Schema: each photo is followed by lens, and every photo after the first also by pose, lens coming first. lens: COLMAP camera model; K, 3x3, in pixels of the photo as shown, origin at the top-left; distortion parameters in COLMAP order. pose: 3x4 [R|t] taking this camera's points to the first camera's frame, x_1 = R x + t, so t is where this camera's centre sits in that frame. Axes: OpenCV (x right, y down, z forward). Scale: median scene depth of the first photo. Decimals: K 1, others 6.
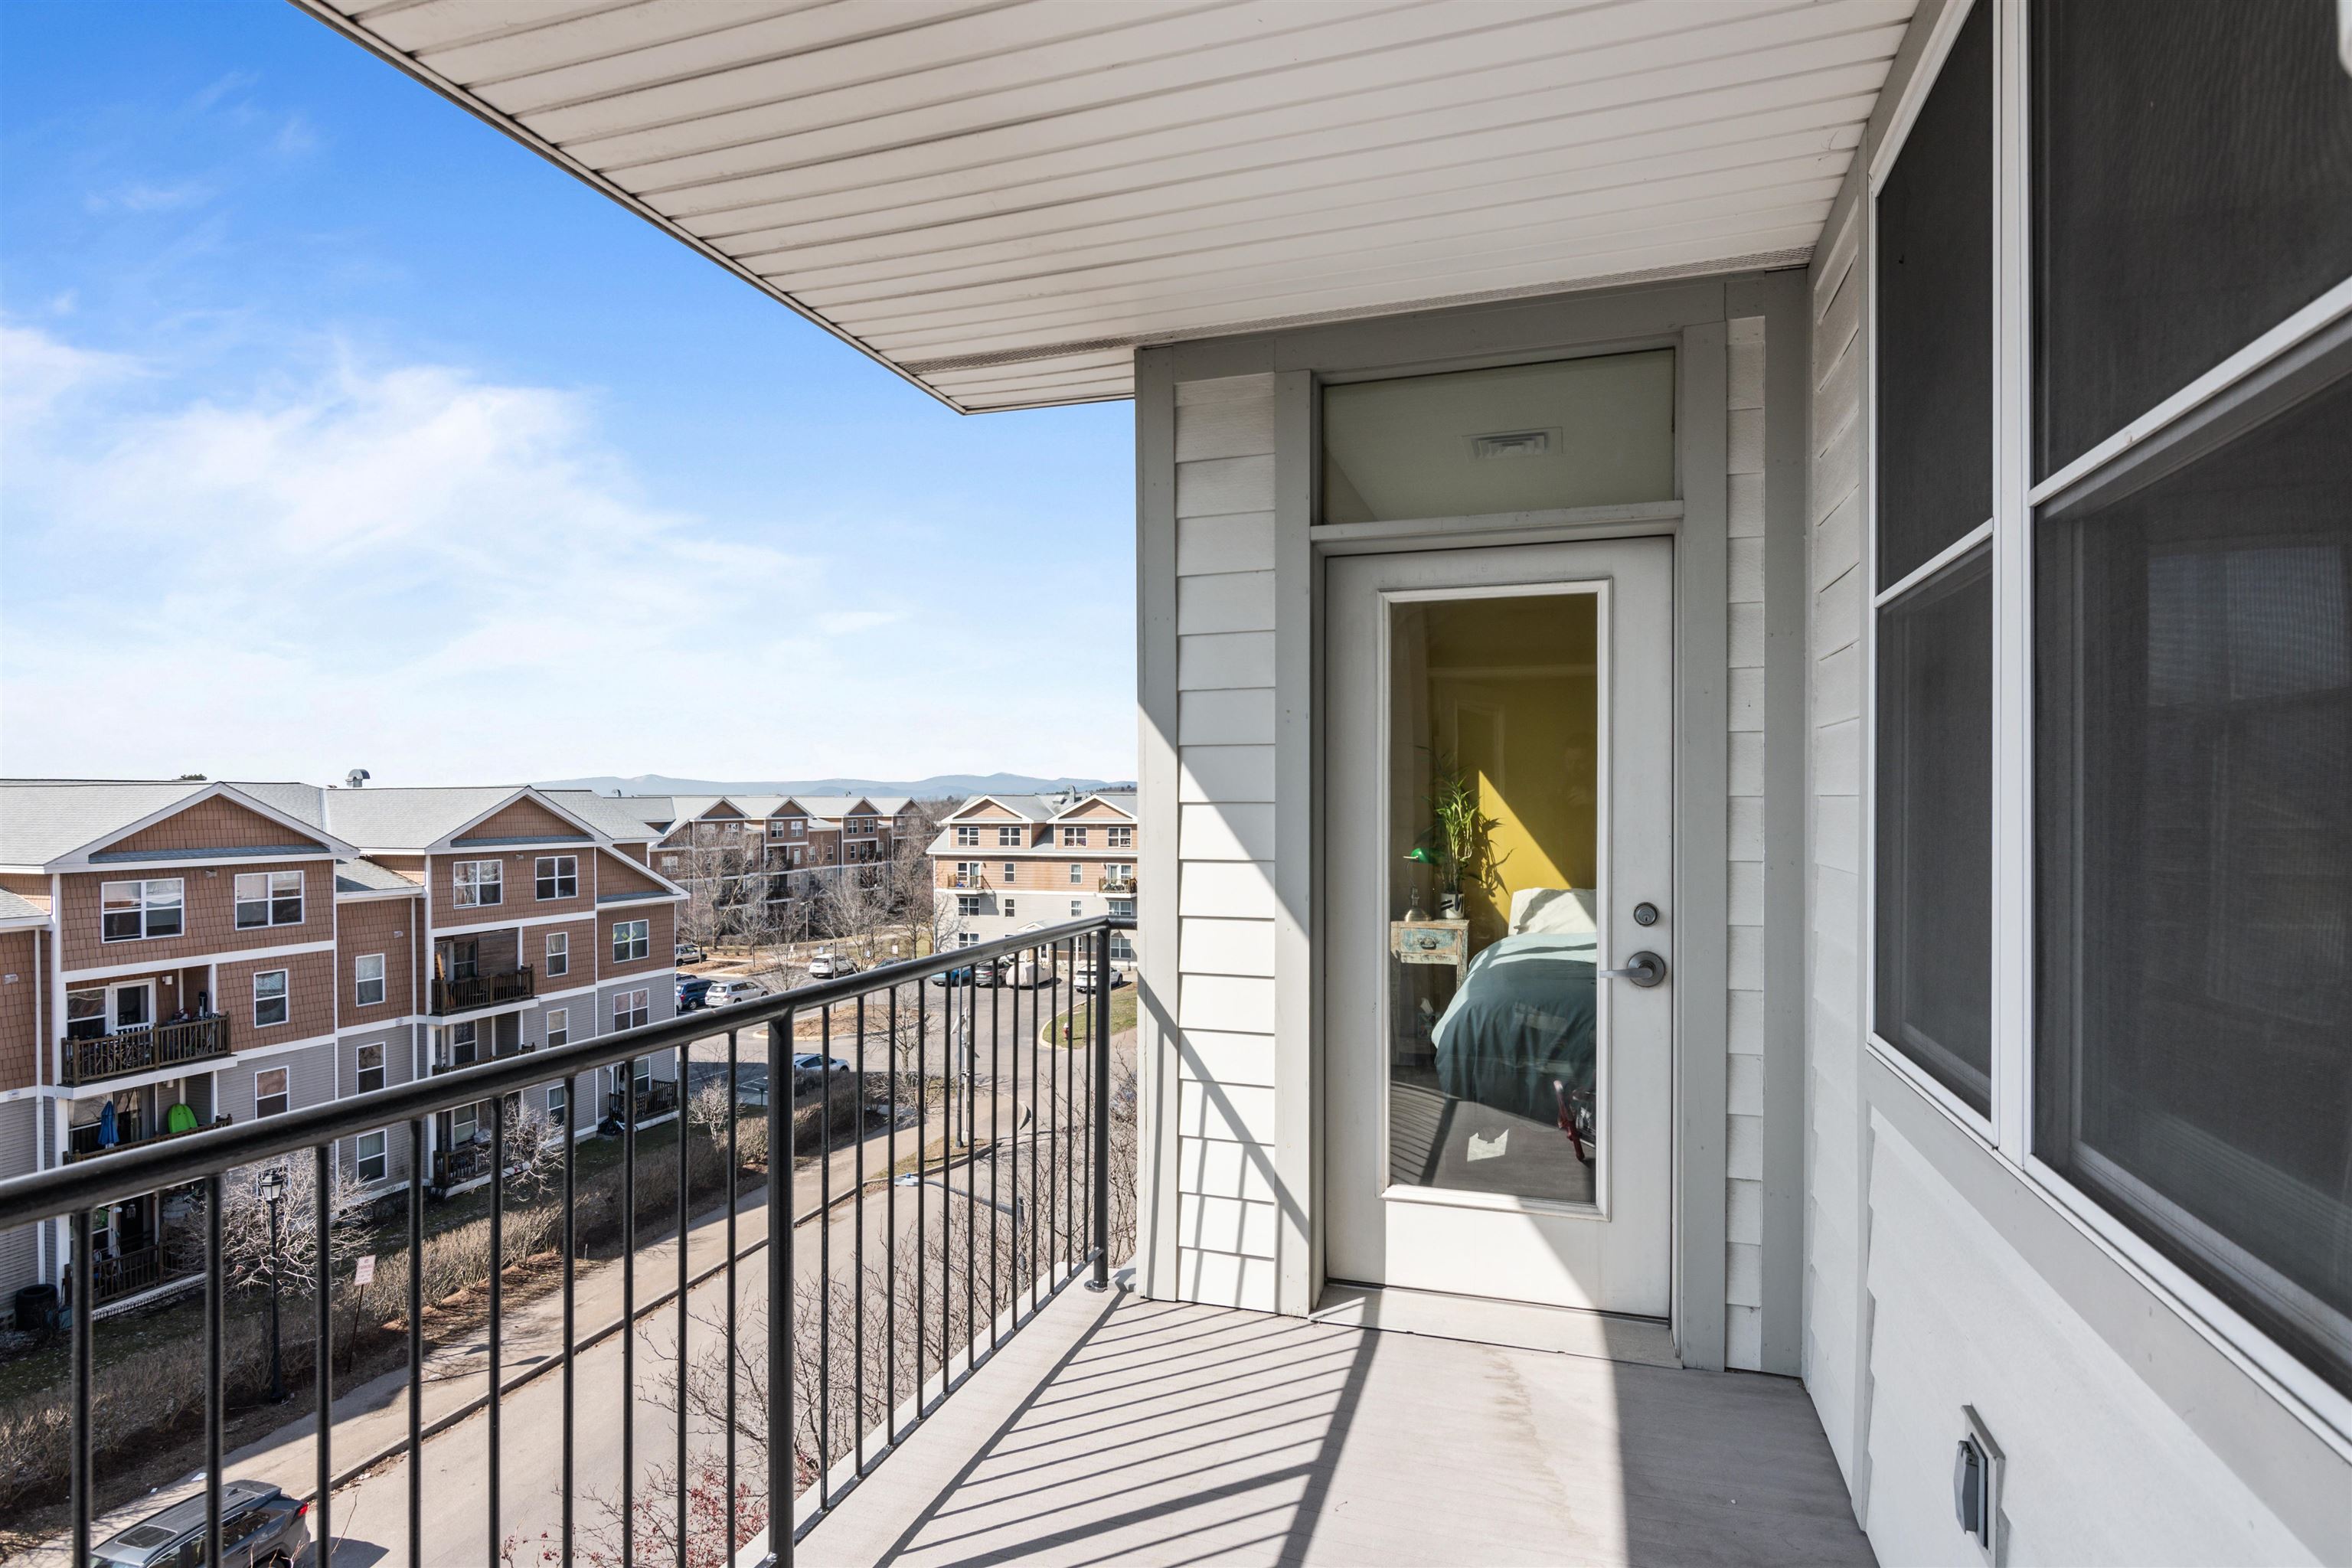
lens RADIAL K [[1211.9, 0, 1171.1], [0, 1211.9, 798.9], [0, 0, 1]] dist [-0.004476, 0.001588]
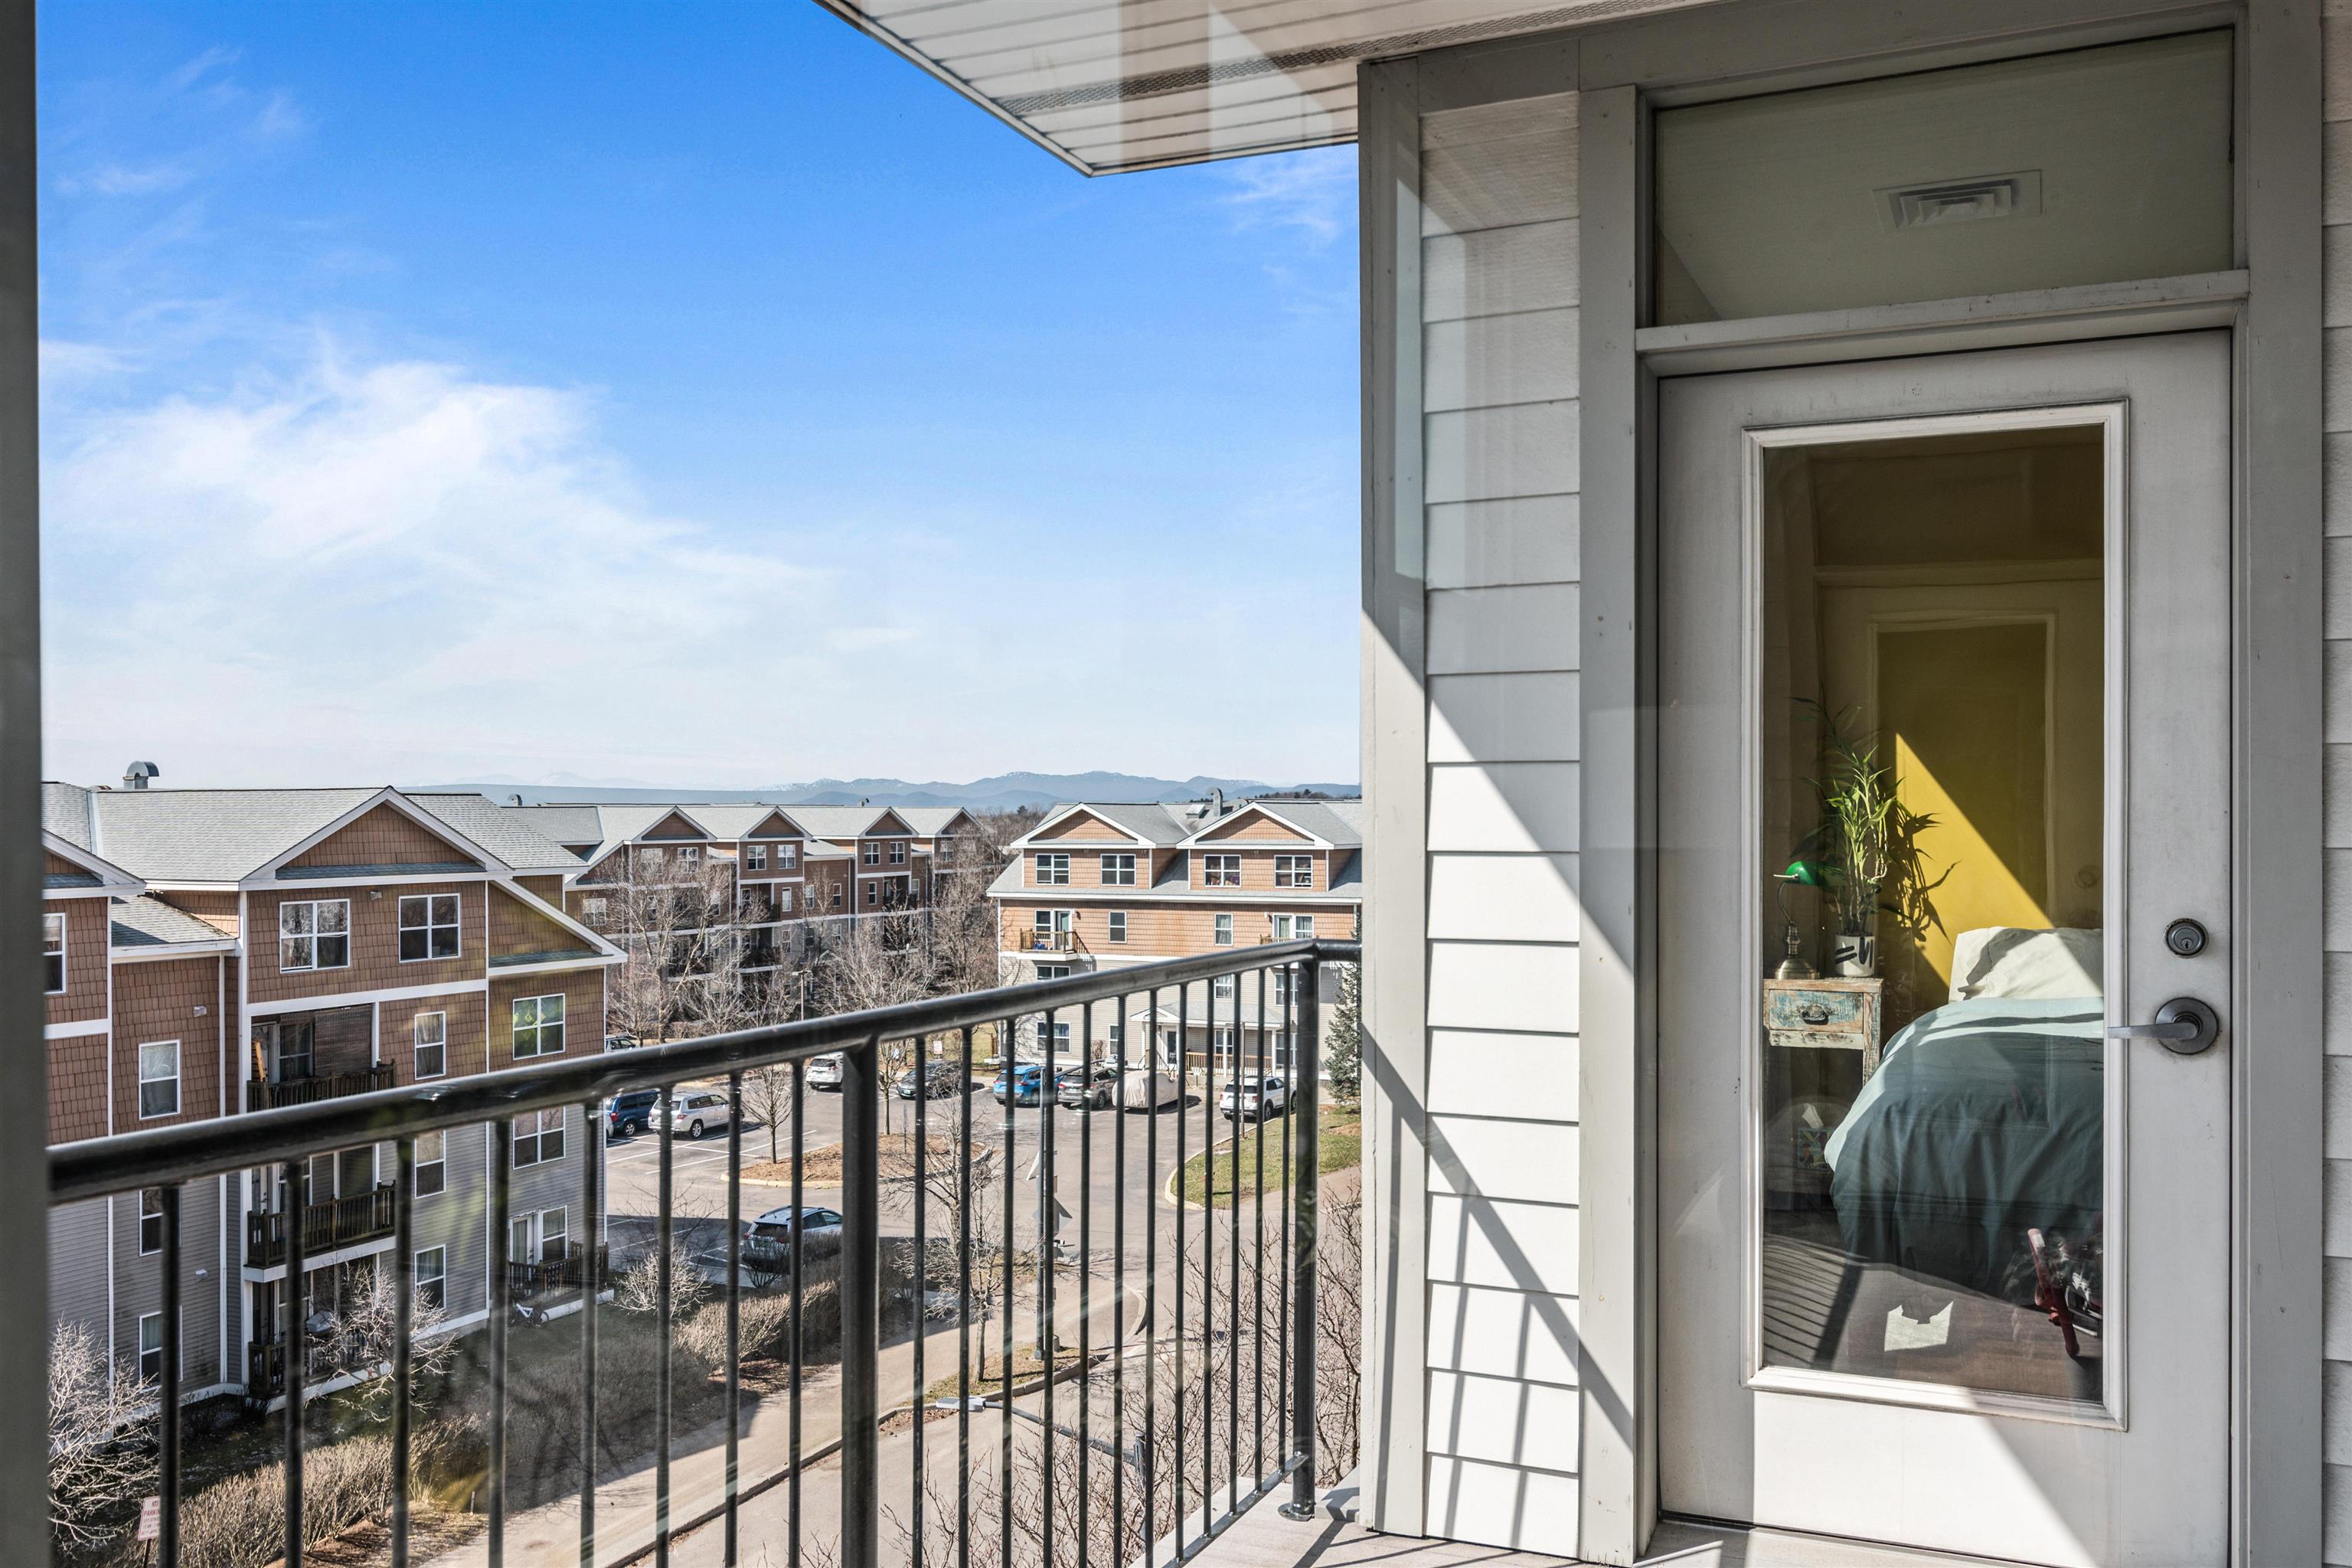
lens RADIAL K [[1951.0, 0, 1177.4], [0, 1951.0, 804.4], [0, 0, 1]] dist [0.001352, 0.001674]
pose [[0.994953, 0.000891, -0.100336, -0.016452], [-0.001324, 0.999990, -0.004253, 0.022712], [0.100331, 0.004365, 0.994945, -0.036088]]
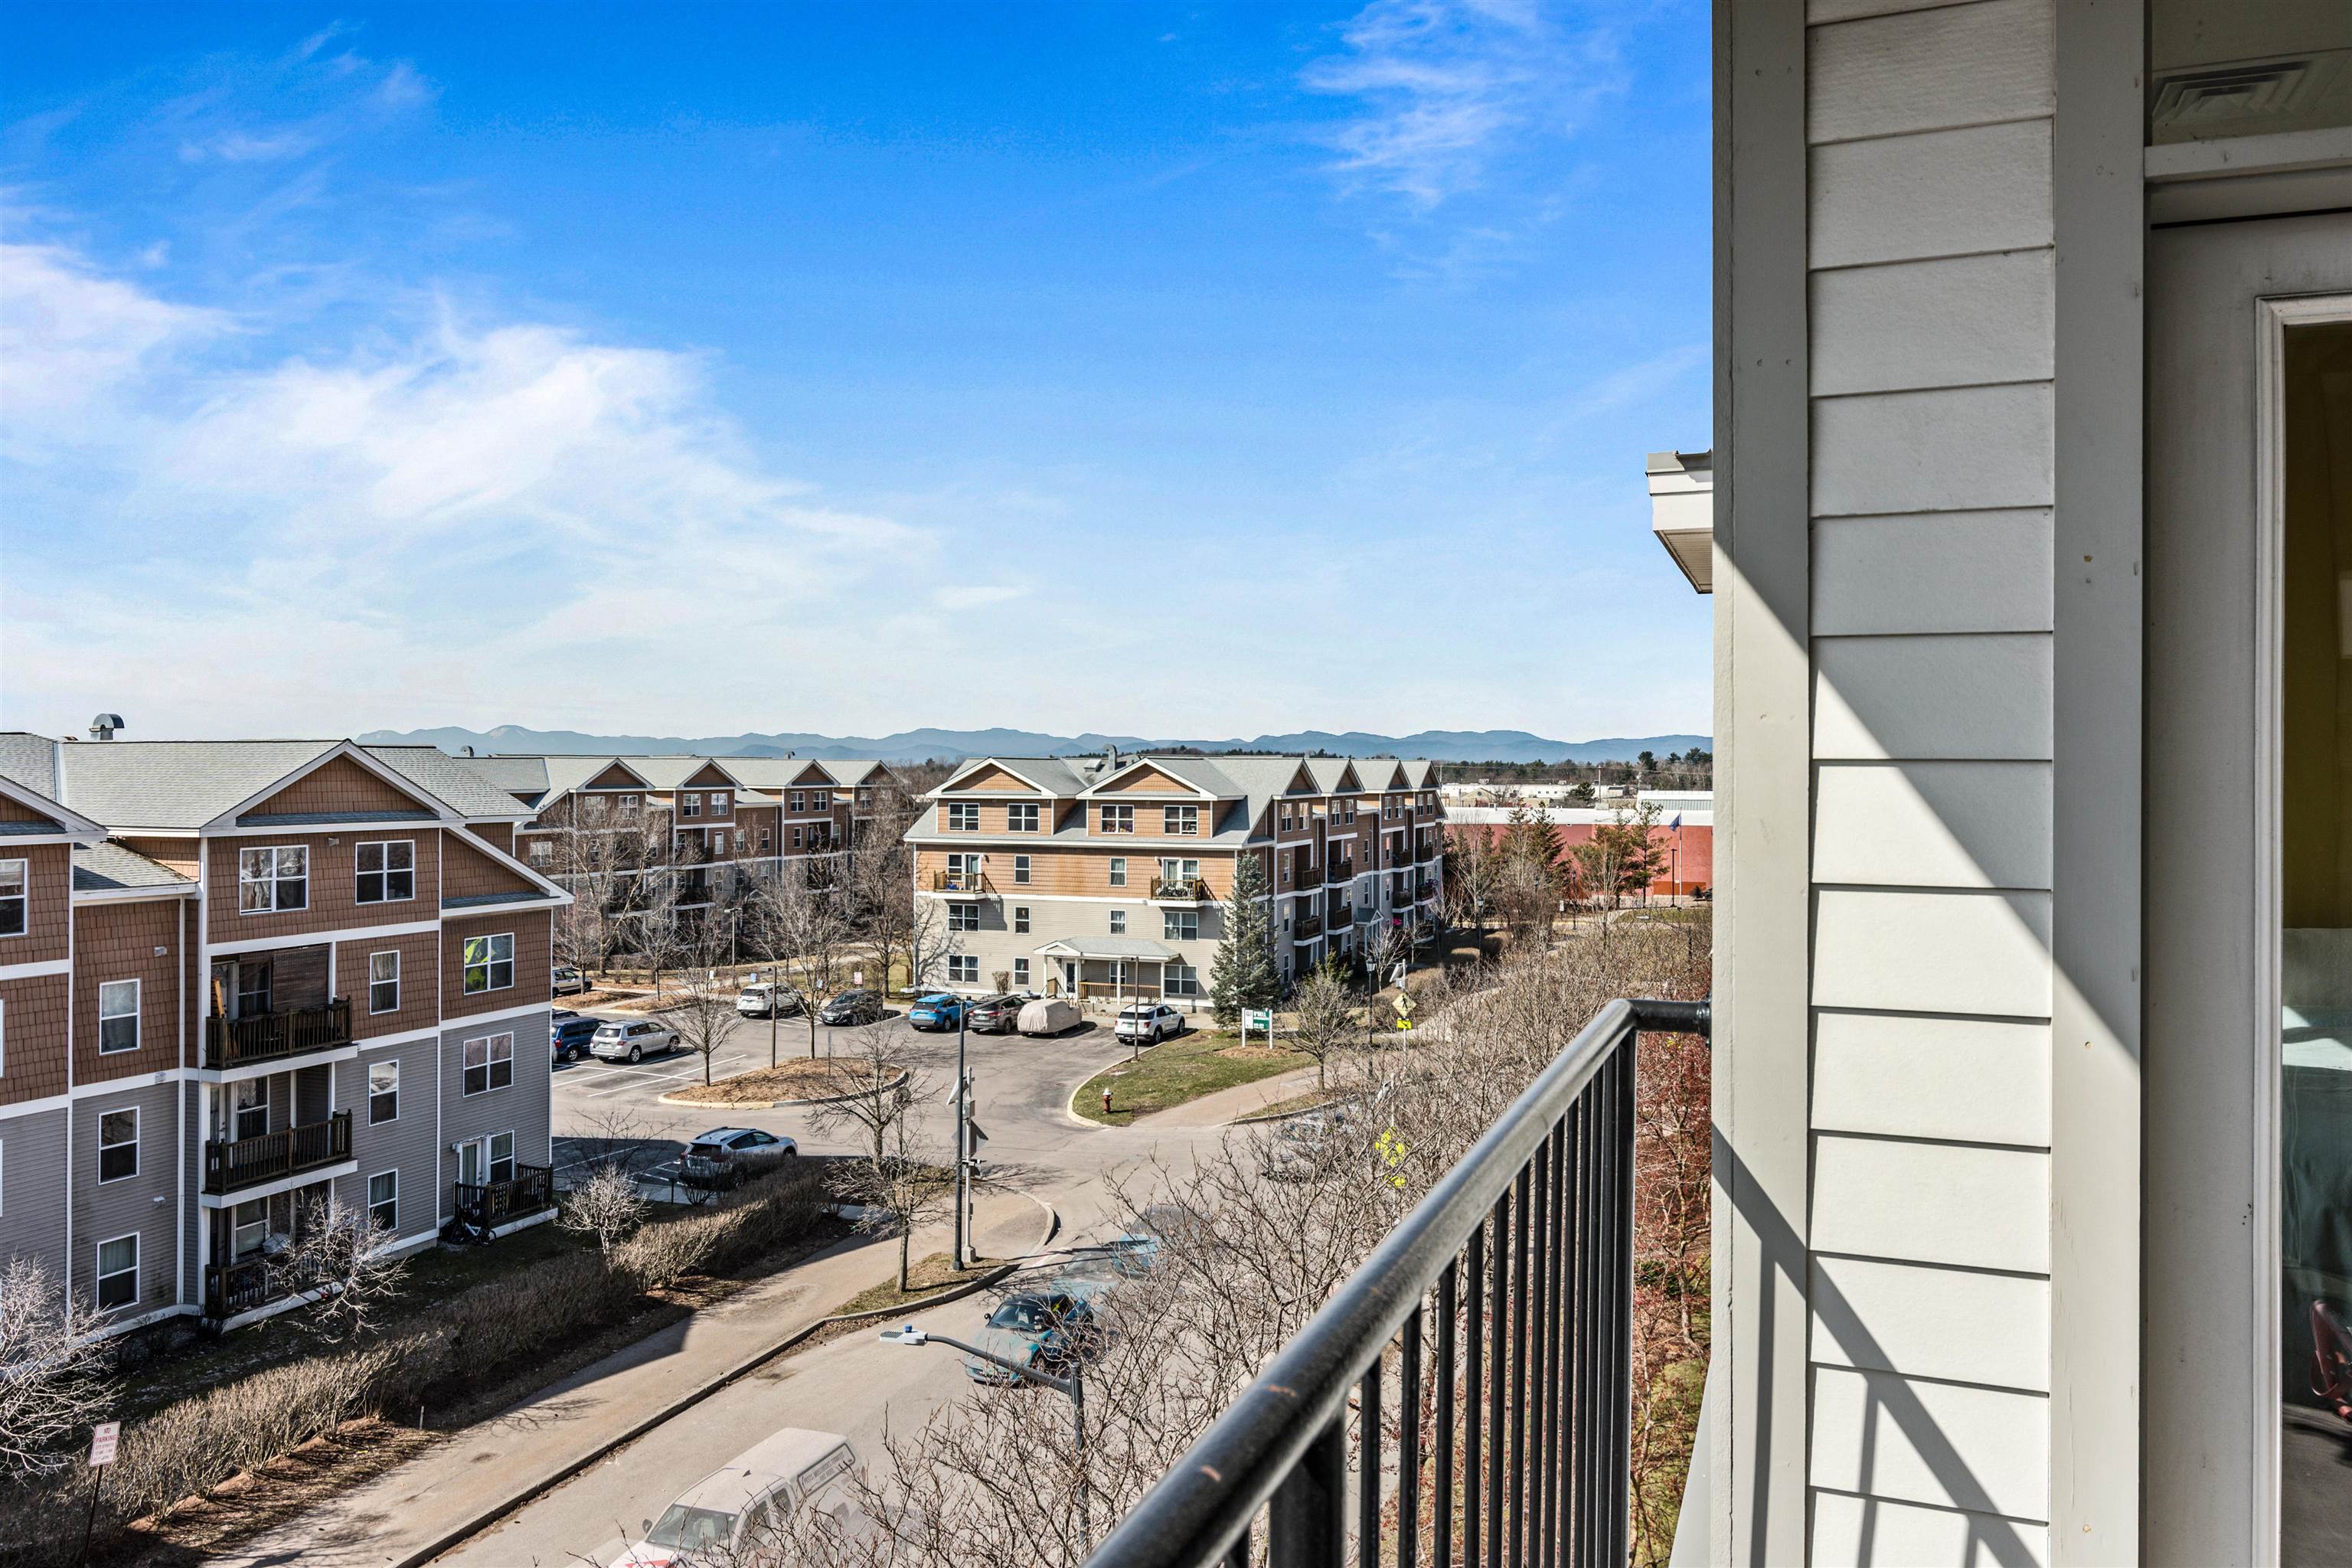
lens RADIAL K [[1712.2, 0, 1172.0], [0, 1712.2, 748.7], [0, 0, 1]] dist [0.001417, 0.002966]
pose [[0.999300, 0.007108, -0.036721, -0.163083], [-0.007469, 0.999925, -0.009681, 0.005184], [0.036650, 0.009948, 0.999279, 0.261873]]
